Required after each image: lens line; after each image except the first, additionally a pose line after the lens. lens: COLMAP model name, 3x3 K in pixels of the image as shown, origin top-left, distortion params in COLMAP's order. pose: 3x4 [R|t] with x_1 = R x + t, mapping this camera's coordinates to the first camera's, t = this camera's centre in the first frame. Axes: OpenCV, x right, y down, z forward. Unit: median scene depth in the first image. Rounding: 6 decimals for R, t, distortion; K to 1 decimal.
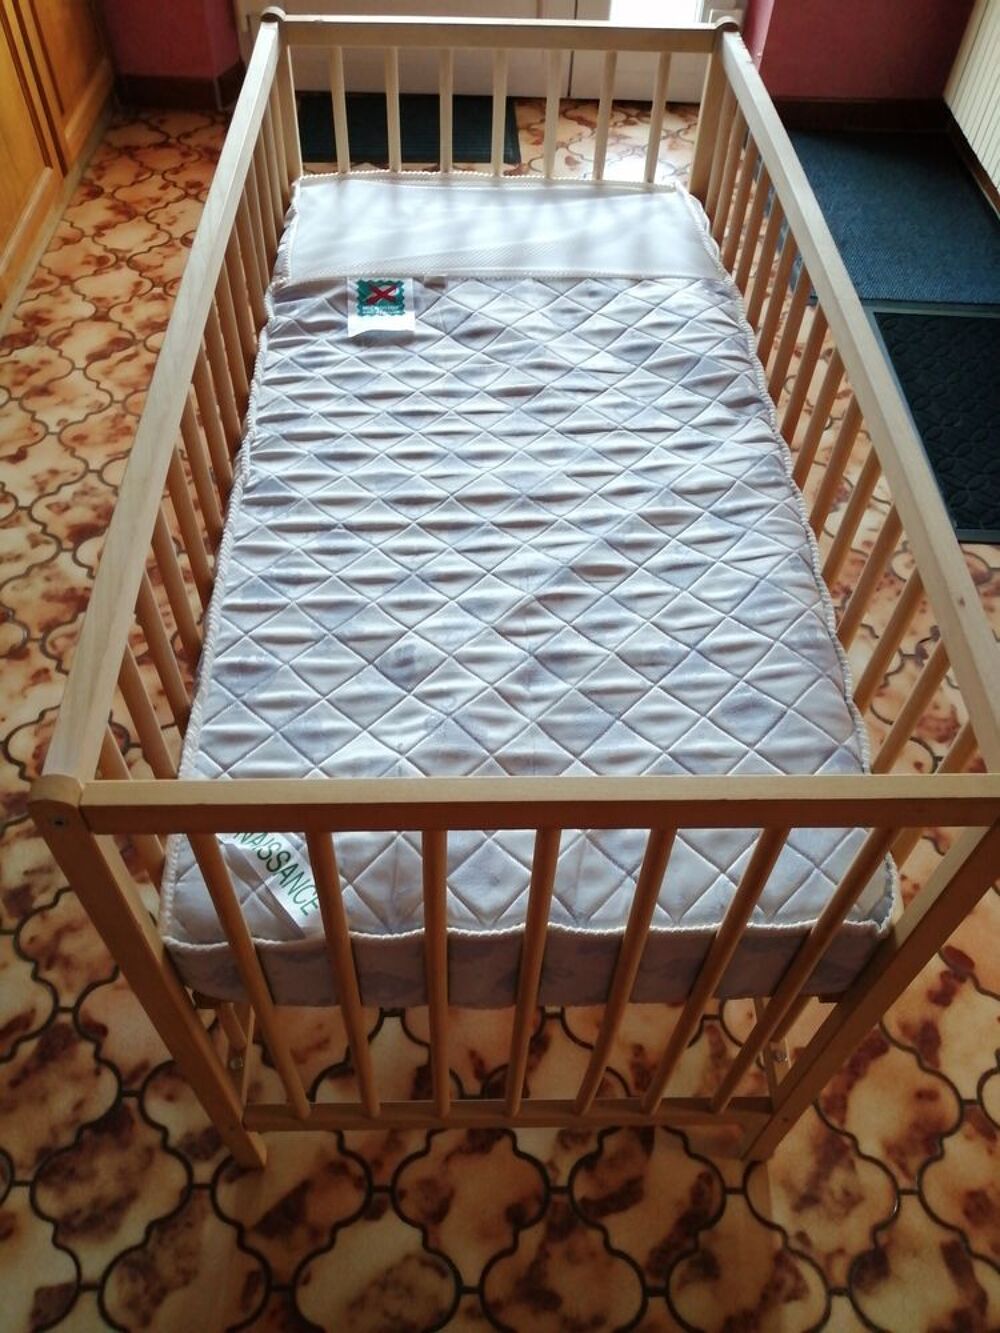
lens RADIAL K [[1067.1, 0, 491.3], [0, 1067.1, 670.5], [0, 0, 1]] dist [0.009097, 0.013019]
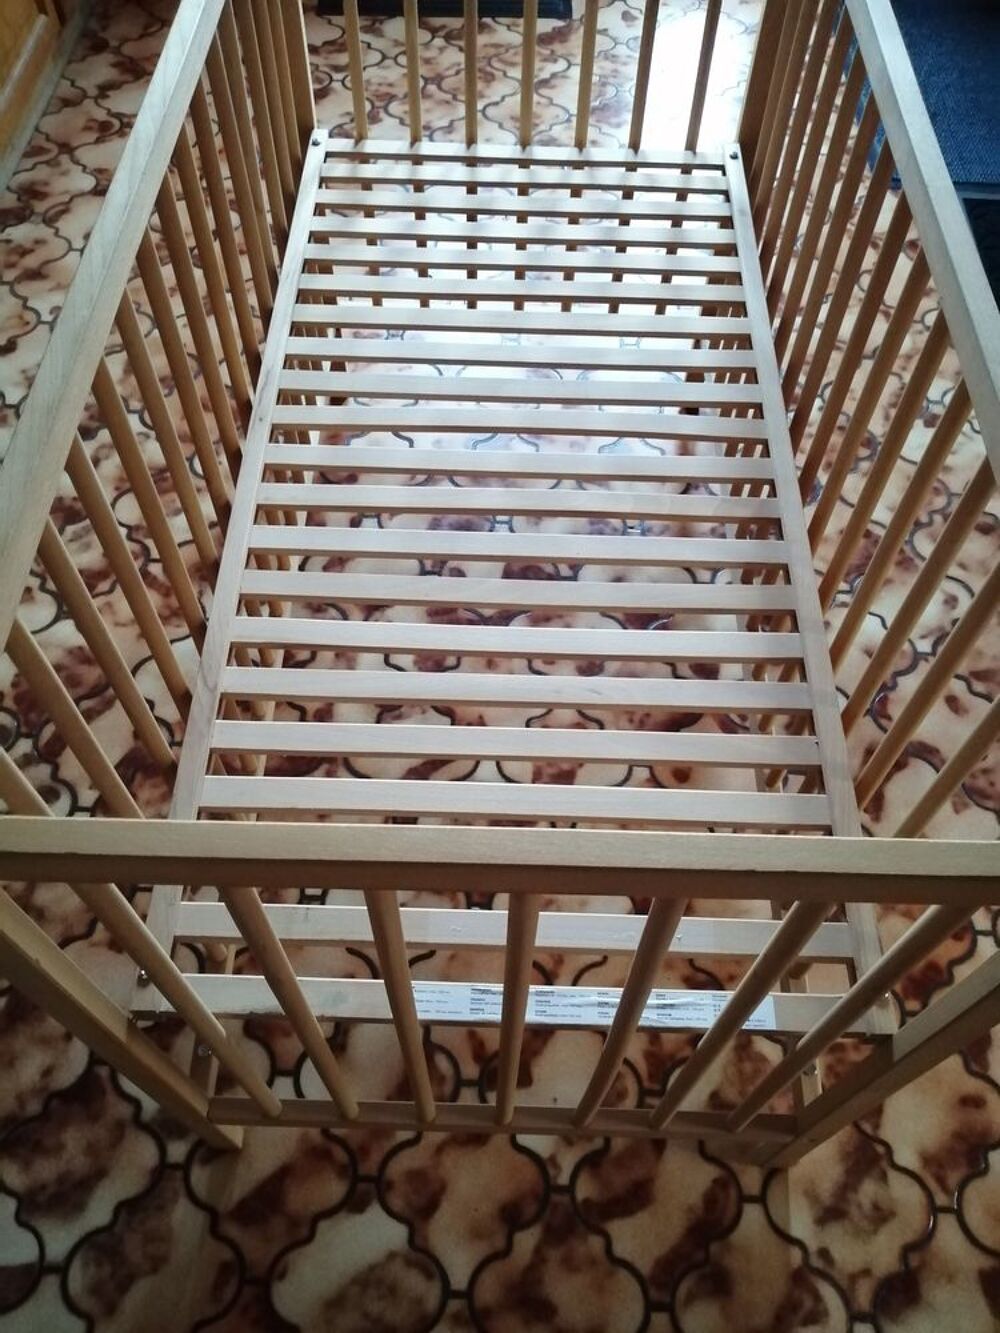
lens RADIAL K [[1067.1, 0, 501.0], [0, 1067.1, 665.7], [0, 0, 1]] dist [0.009097, 0.013019]
pose [[0.999035, 0.028388, -0.033510, 0.031219], [-0.025046, 0.995042, 0.096247, -0.047296], [0.036076, -0.095315, 0.994793, 0.128729]]
